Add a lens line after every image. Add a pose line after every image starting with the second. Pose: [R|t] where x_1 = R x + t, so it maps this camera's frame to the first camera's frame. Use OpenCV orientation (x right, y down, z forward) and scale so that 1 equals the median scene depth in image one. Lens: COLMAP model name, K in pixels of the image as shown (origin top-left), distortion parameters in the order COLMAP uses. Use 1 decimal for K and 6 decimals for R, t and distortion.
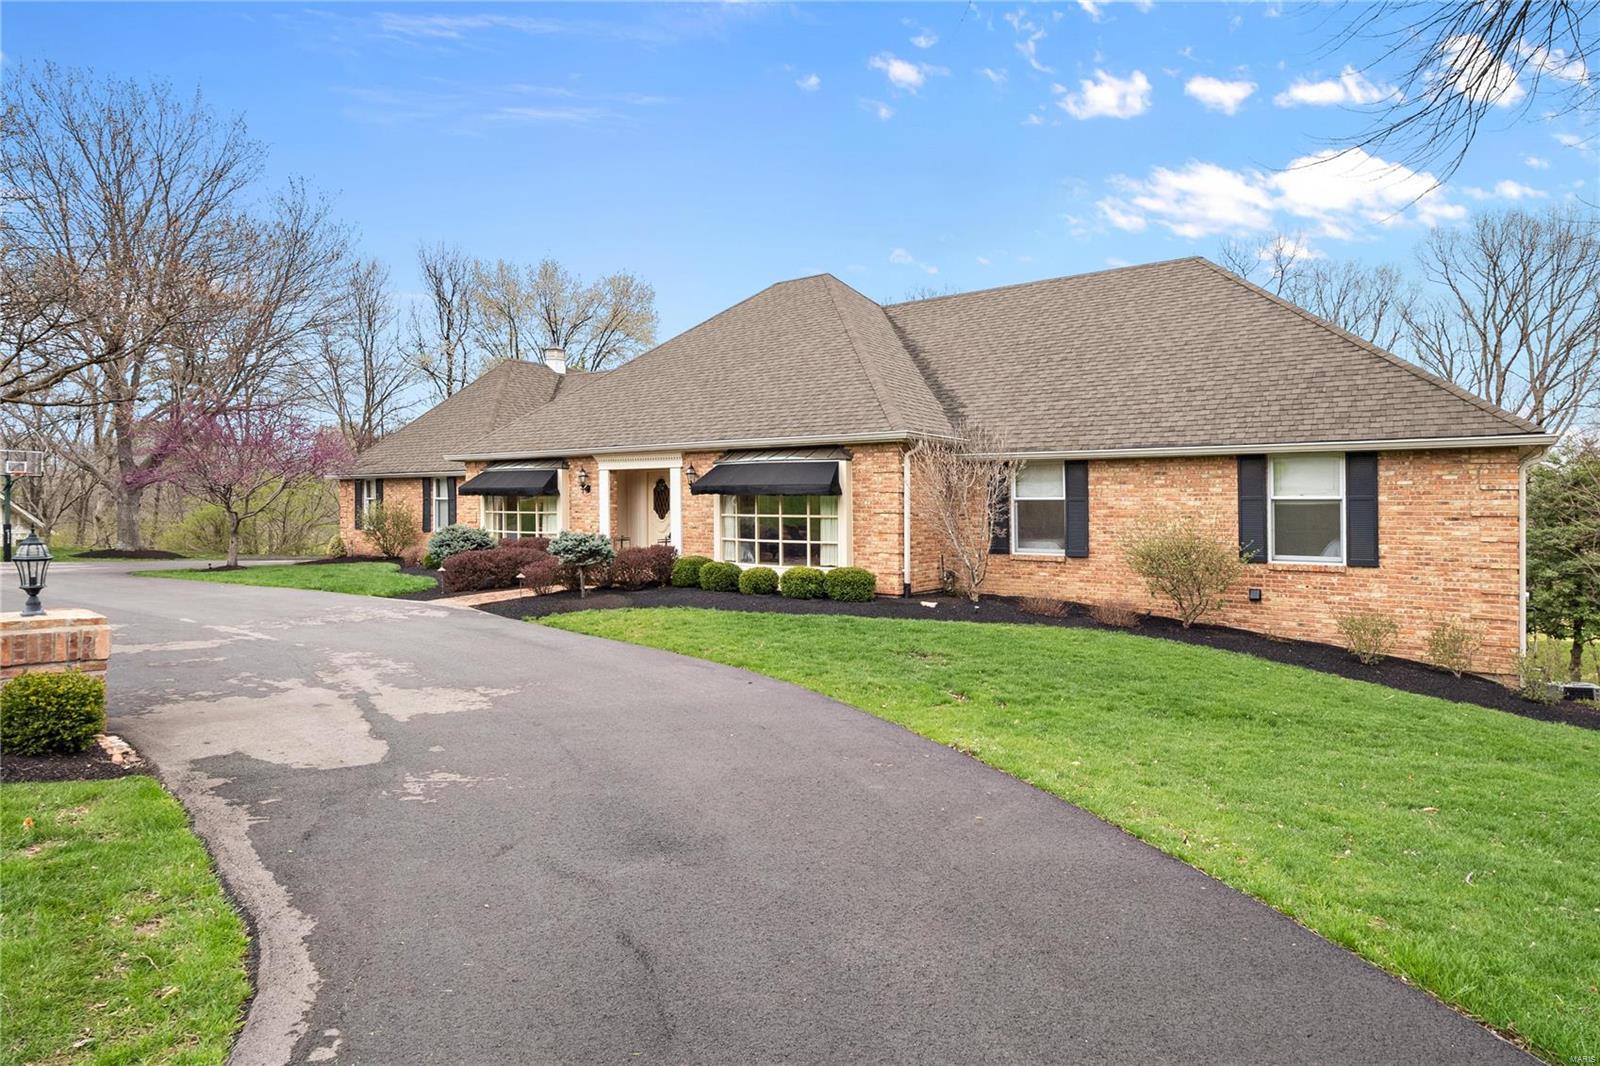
lens RADIAL K [[882.2, 0, 798.6], [0, 882.2, 532.2], [0, 0, 1]] dist [-0.002289, 0.003182]
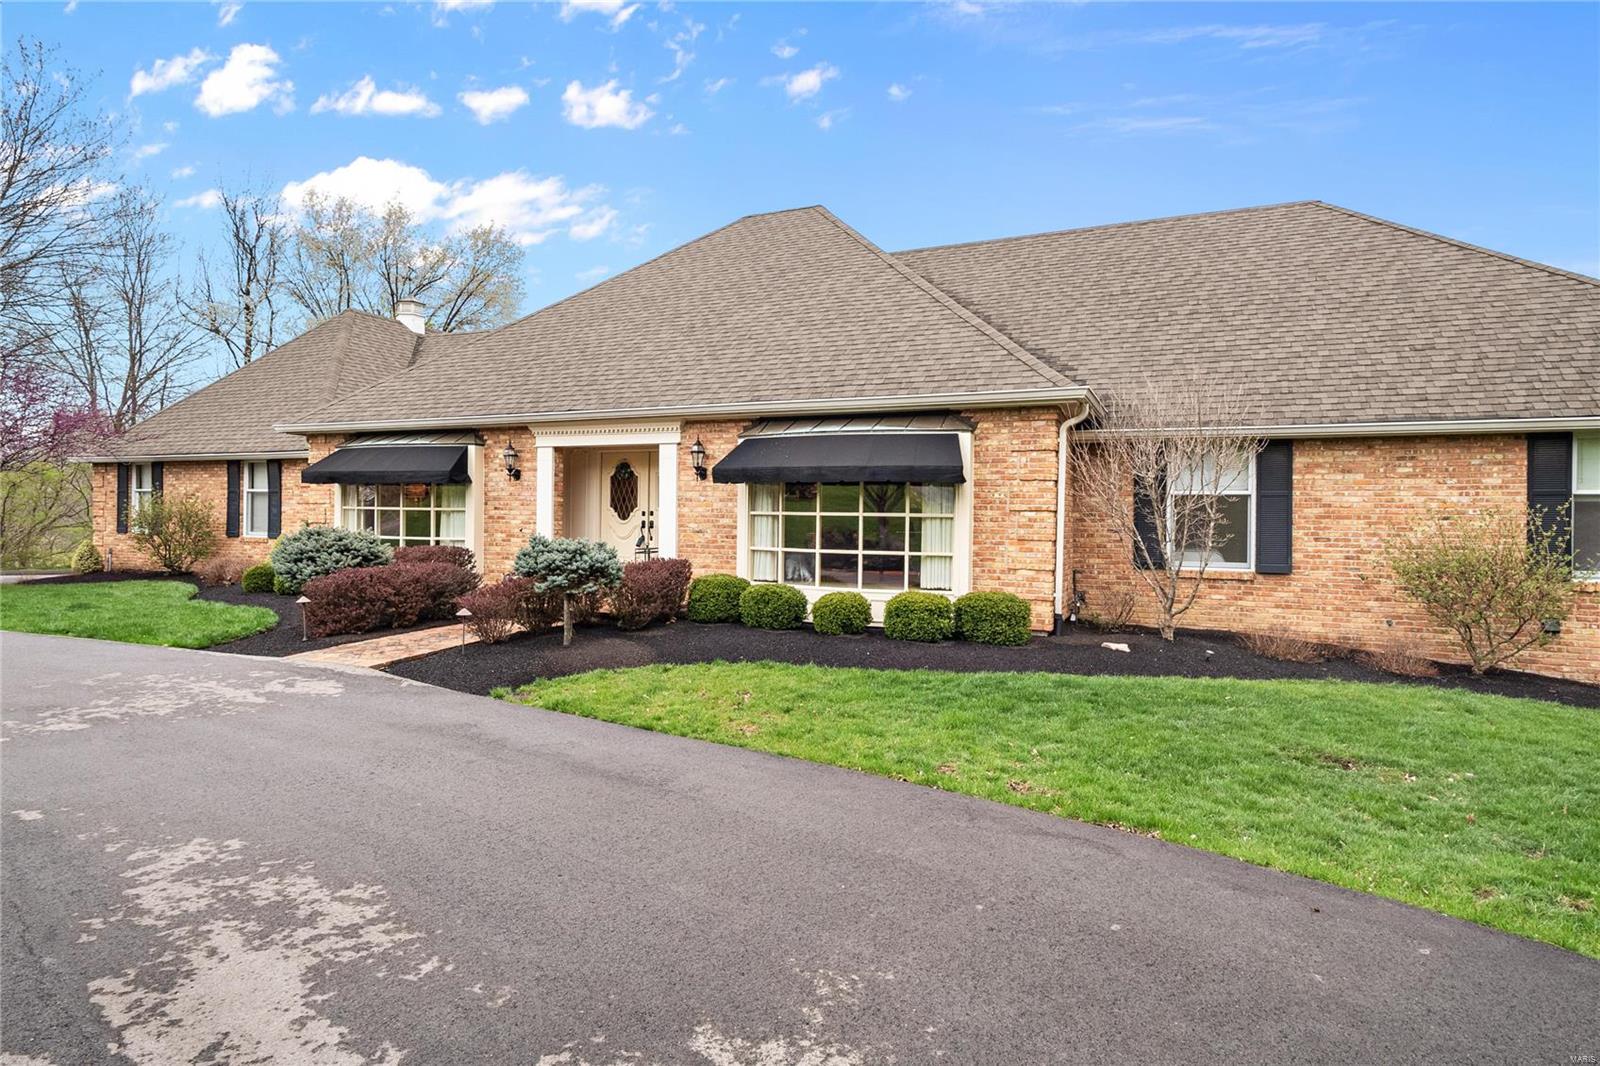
lens RADIAL K [[882.2, 0, 801.2], [0, 882.2, 523.4], [0, 0, 1]] dist [-0.002289, 0.003182]
pose [[0.978809, 0.005057, 0.204711, -0.196751], [-0.001629, 0.999856, -0.016911, -0.000010], [-0.204767, 0.016219, 0.978676, 0.344085]]
